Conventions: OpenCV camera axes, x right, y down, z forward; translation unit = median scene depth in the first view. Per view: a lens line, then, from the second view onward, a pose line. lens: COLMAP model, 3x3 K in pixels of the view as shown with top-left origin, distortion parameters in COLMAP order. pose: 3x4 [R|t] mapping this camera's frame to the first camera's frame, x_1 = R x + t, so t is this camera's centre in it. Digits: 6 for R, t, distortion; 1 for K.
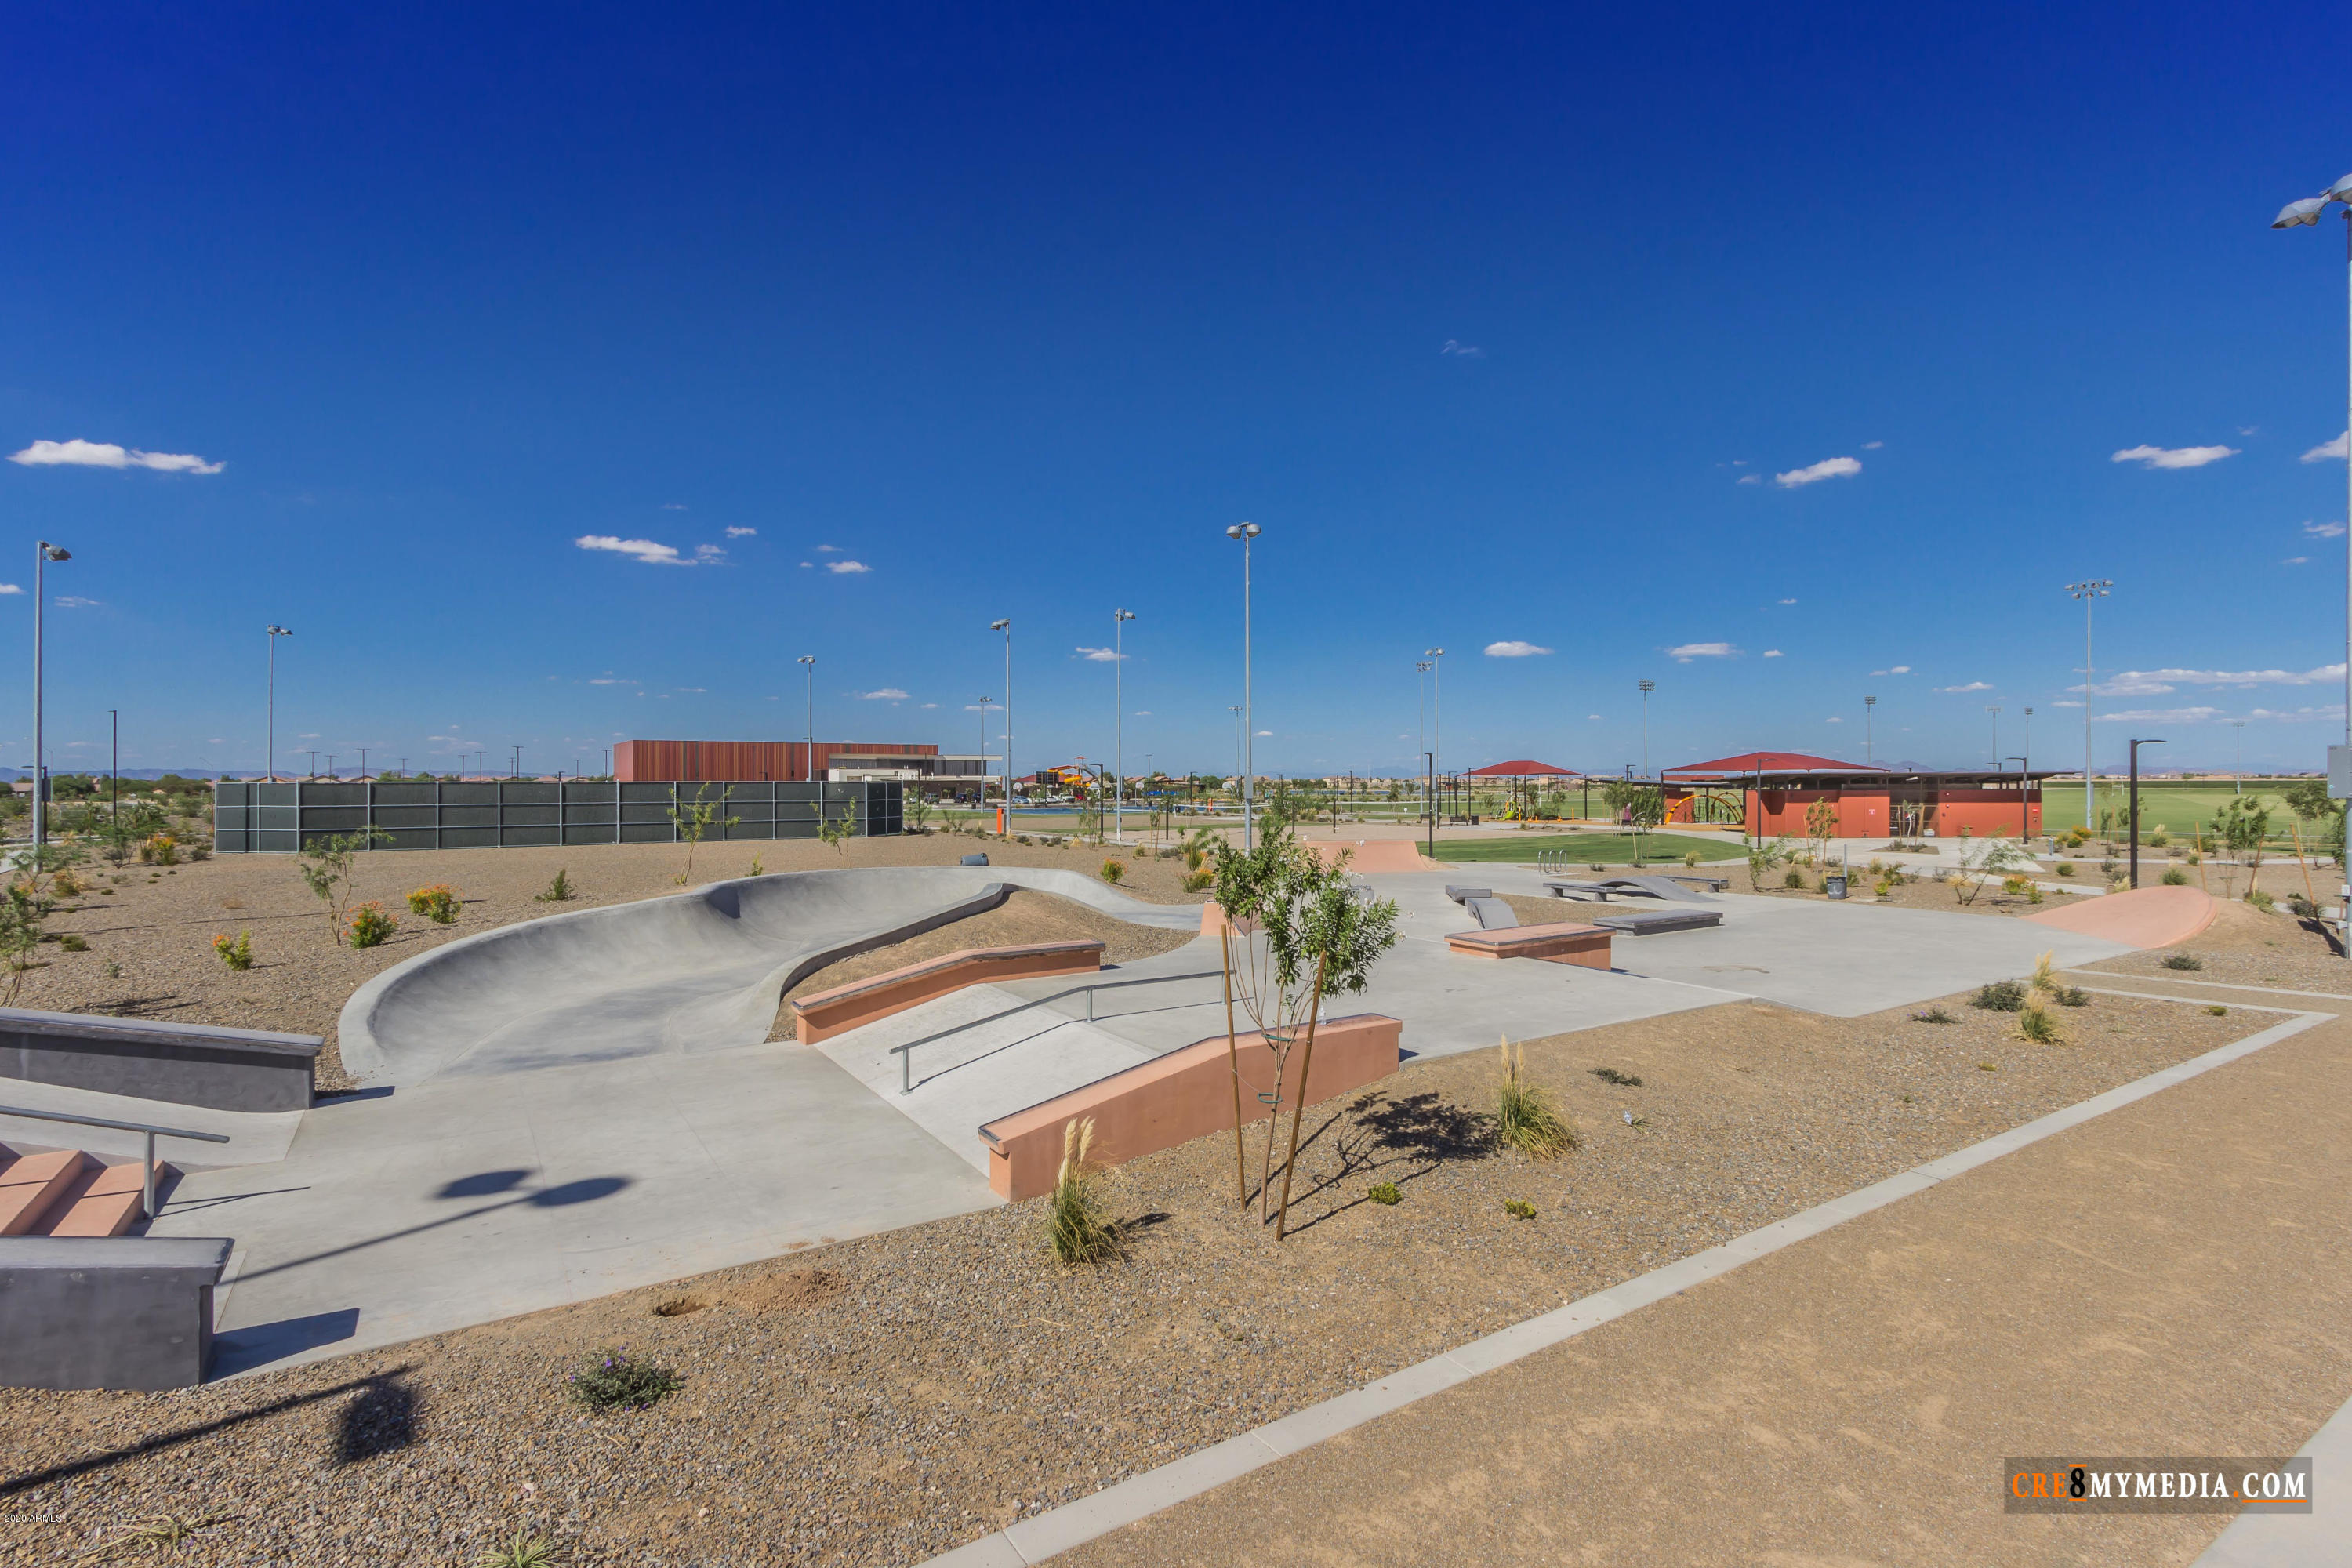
lens RADIAL K [[1096.5, 0, 1143.2], [0, 1096.5, 783.4], [0, 0, 1]] dist [0.005368, 0.000246]
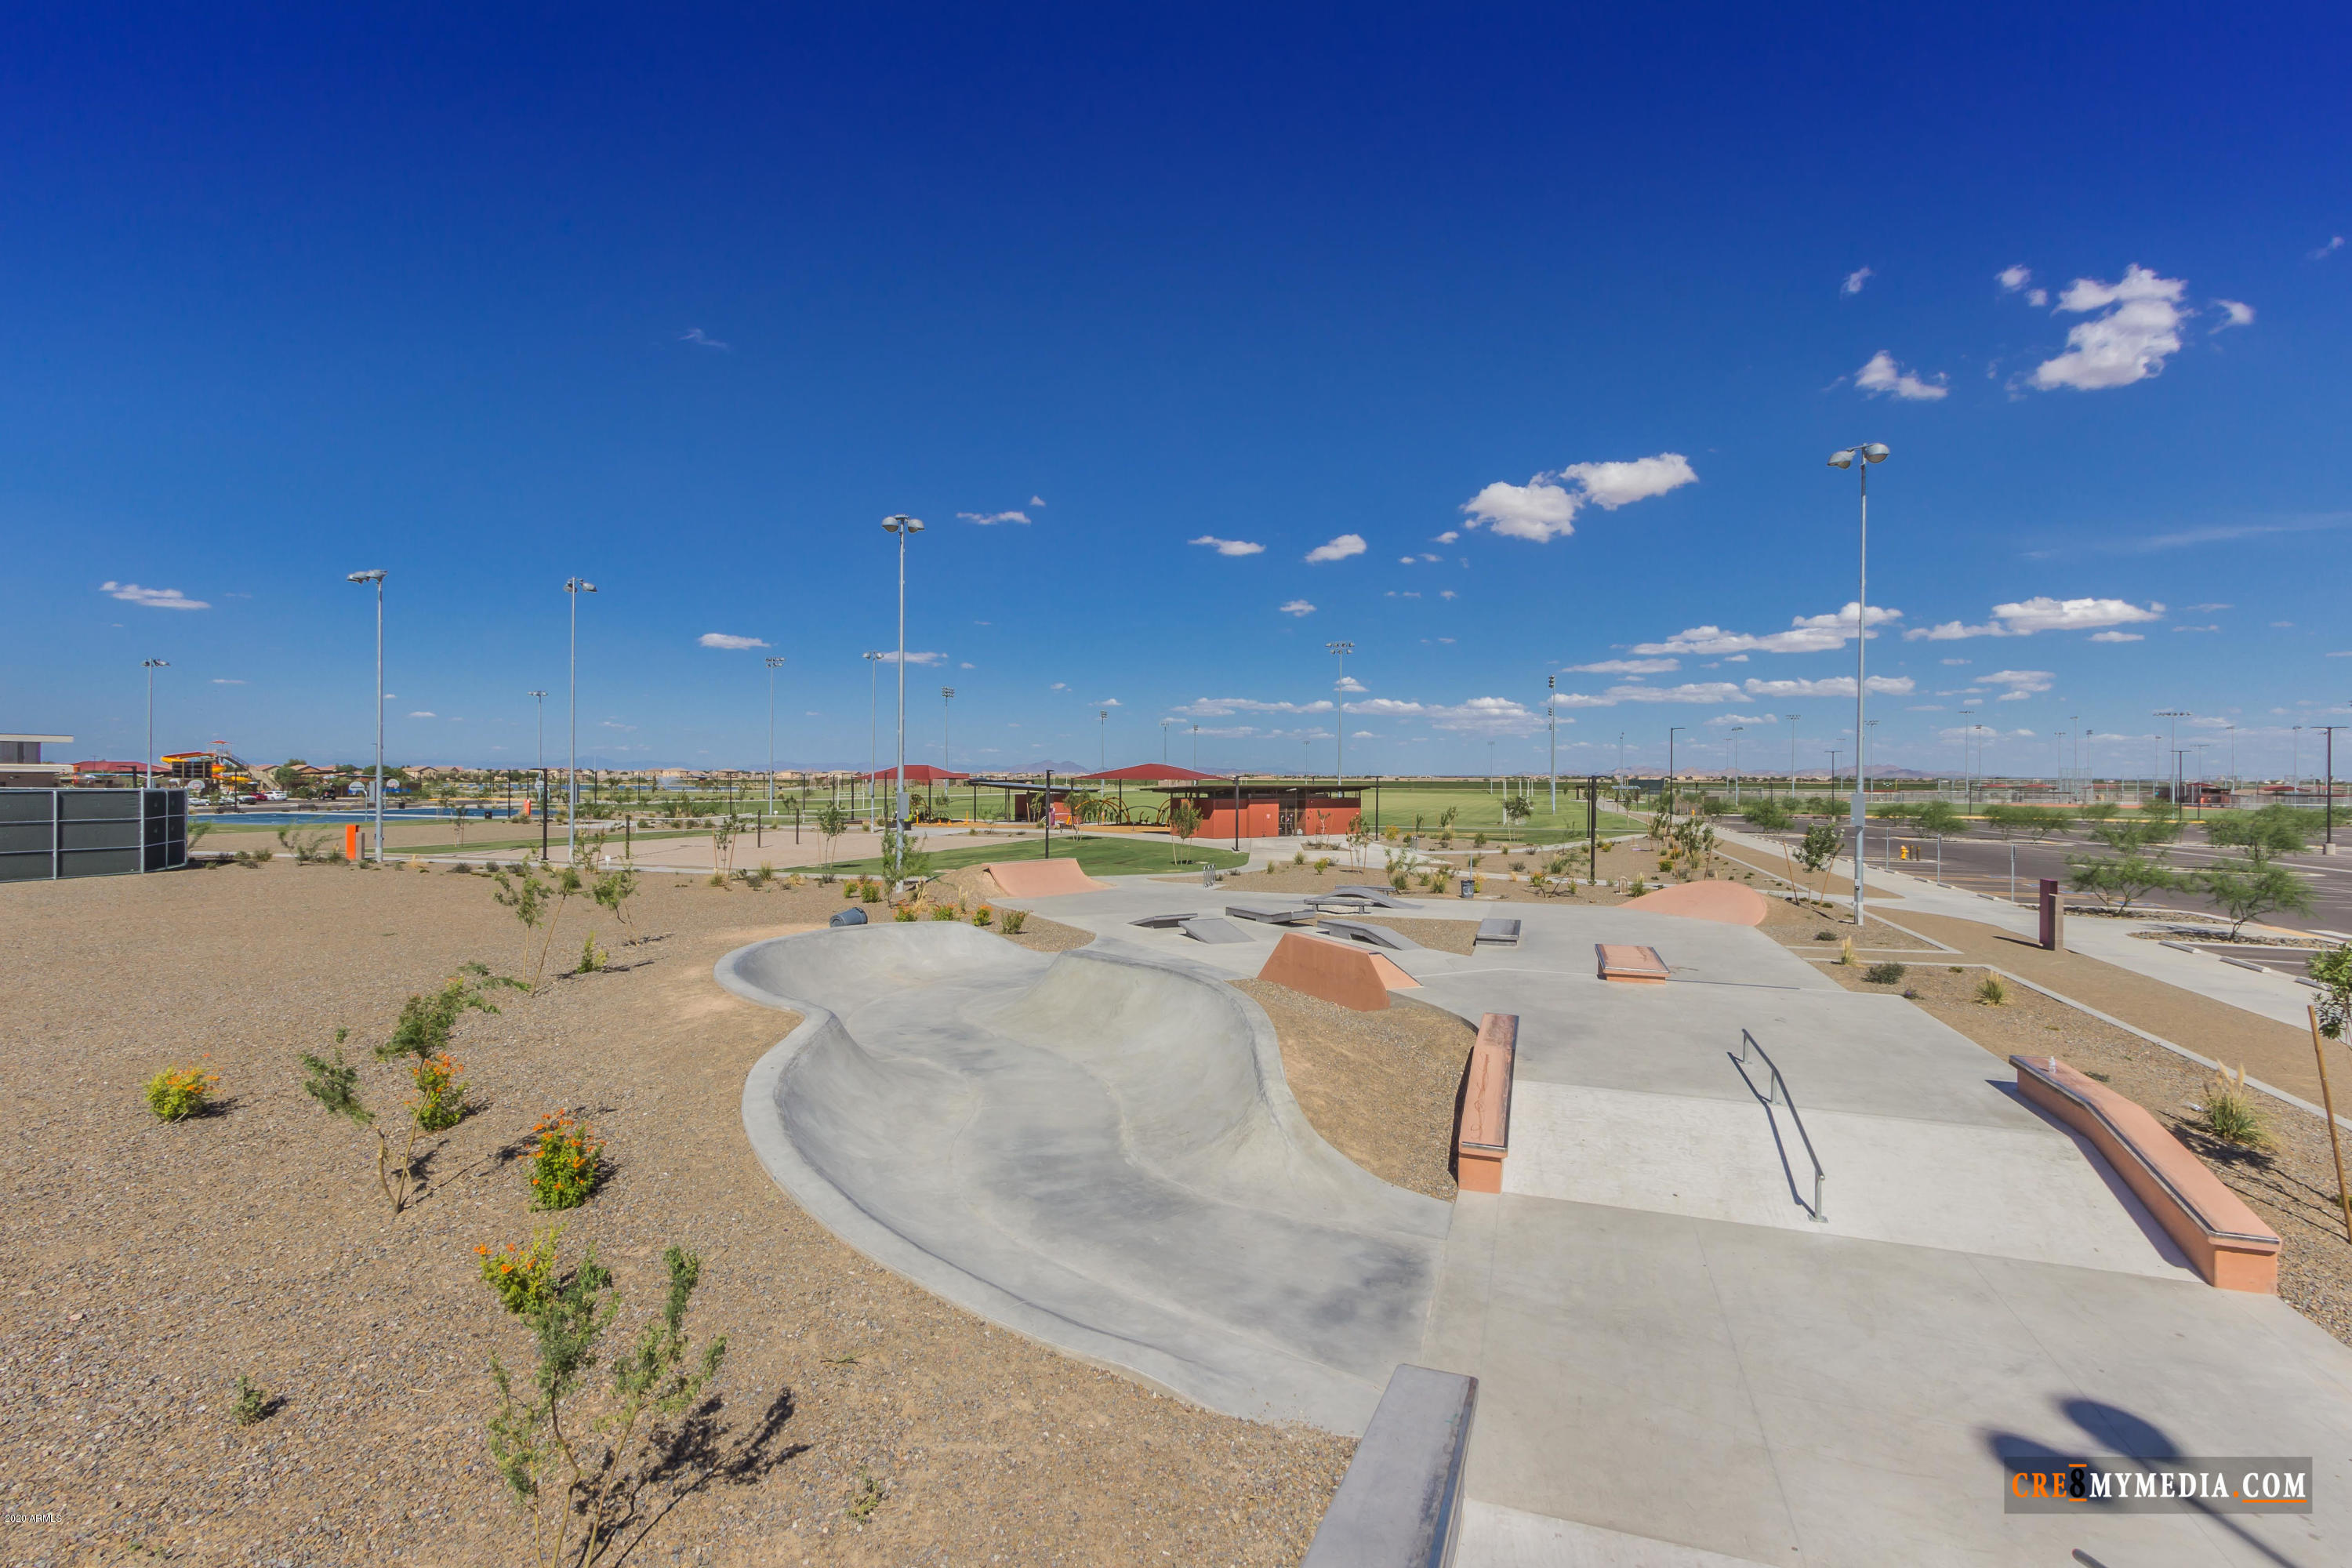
lens RADIAL K [[1096.5, 0, 1143.2], [0, 1096.5, 783.4], [0, 0, 1]] dist [0.005368, 0.000246]
pose [[0.784088, 0.003783, 0.620639, -0.219483], [-0.006983, 0.999972, 0.002727, -0.013869], [-0.620611, -0.006472, 0.784092, 0.114261]]
